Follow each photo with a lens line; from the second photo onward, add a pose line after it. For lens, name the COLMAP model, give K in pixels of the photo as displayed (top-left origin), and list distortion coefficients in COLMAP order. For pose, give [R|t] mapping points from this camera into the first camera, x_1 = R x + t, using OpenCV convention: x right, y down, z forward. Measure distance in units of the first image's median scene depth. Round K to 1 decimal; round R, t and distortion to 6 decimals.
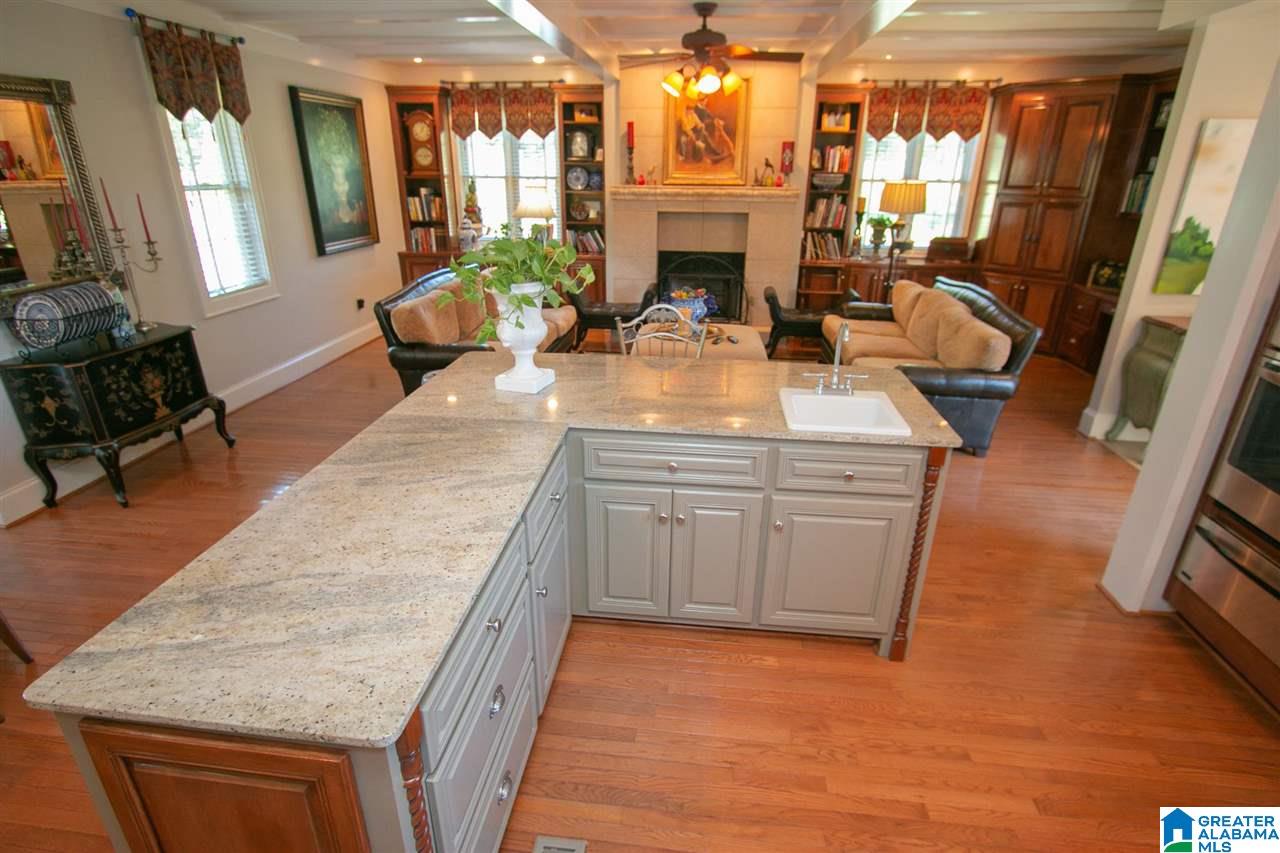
lens RADIAL K [[648.6, 0, 633.0], [0, 648.6, 432.6], [0, 0, 1]] dist [-0.012814, 0.000075]
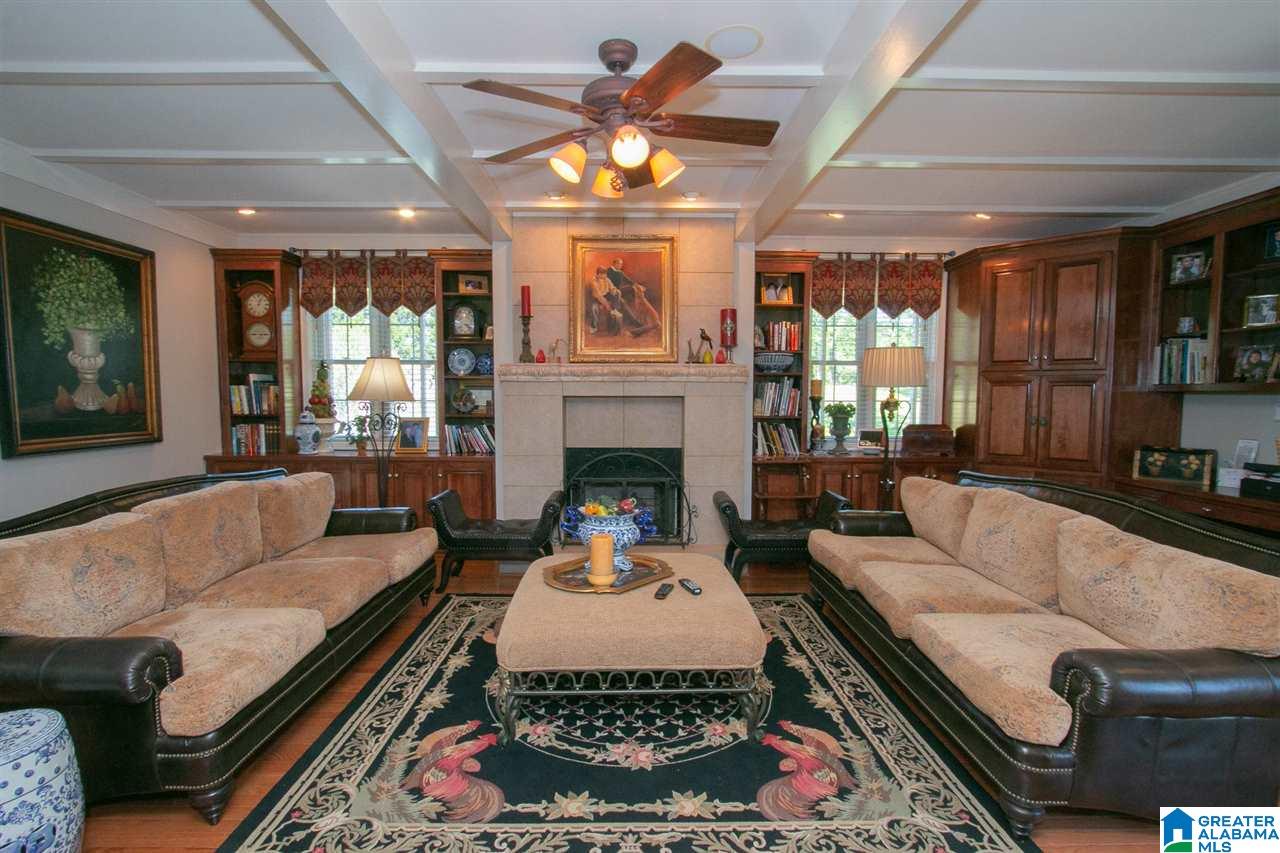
lens RADIAL K [[588.8, 0, 633.7], [0, 588.8, 431.7], [0, 0, 1]] dist [-0.021849, 0.001389]
pose [[0.992176, -0.012287, 0.124239, 0.033260], [0.051272, 0.947451, -0.315764, -0.082765], [-0.113830, 0.319664, 0.940669, 0.359555]]
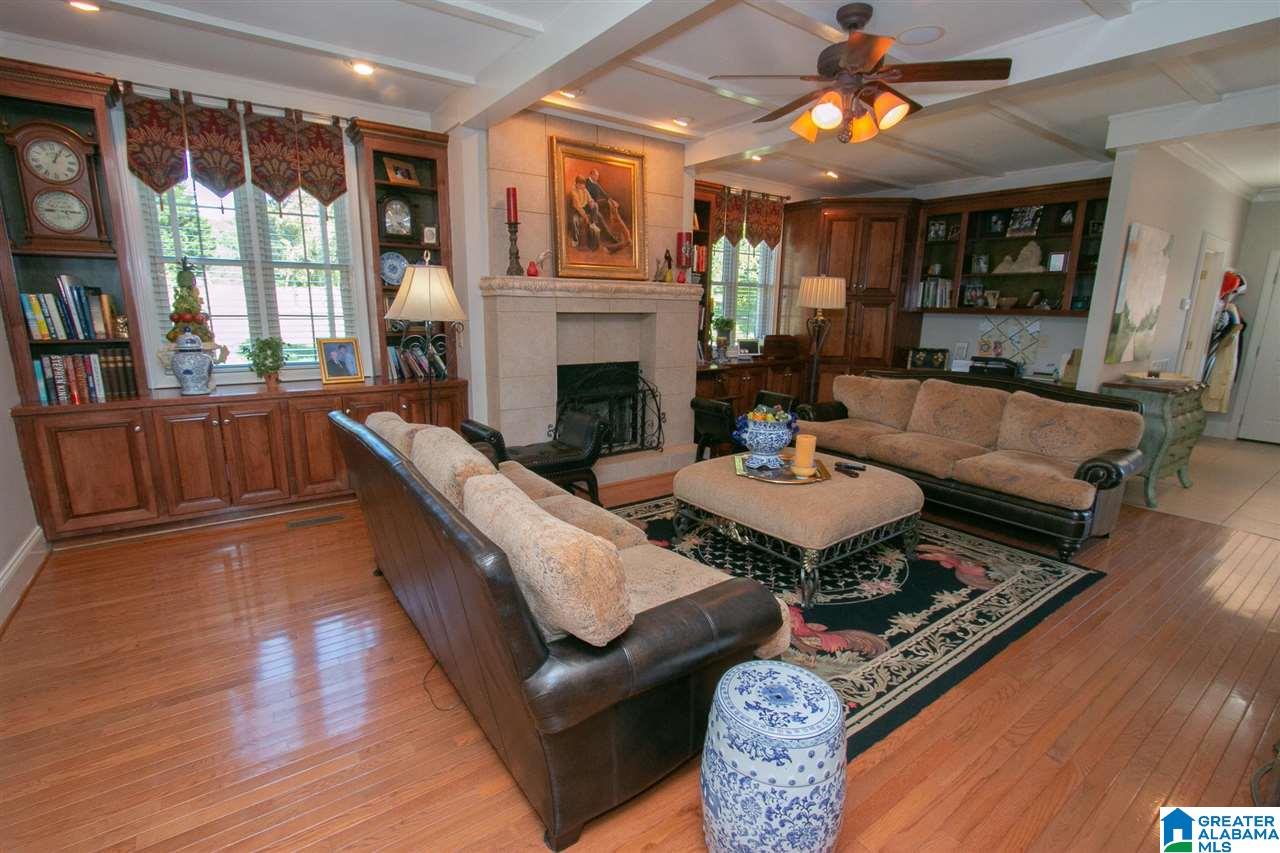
lens RADIAL K [[588.8, 0, 633.7], [0, 588.8, 431.7], [0, 0, 1]] dist [-0.021849, 0.001389]
pose [[0.737725, -0.137766, 0.660895, -0.340112], [0.243727, 0.967283, -0.070427, -0.143487], [-0.629570, 0.213034, 0.747167, 0.476383]]
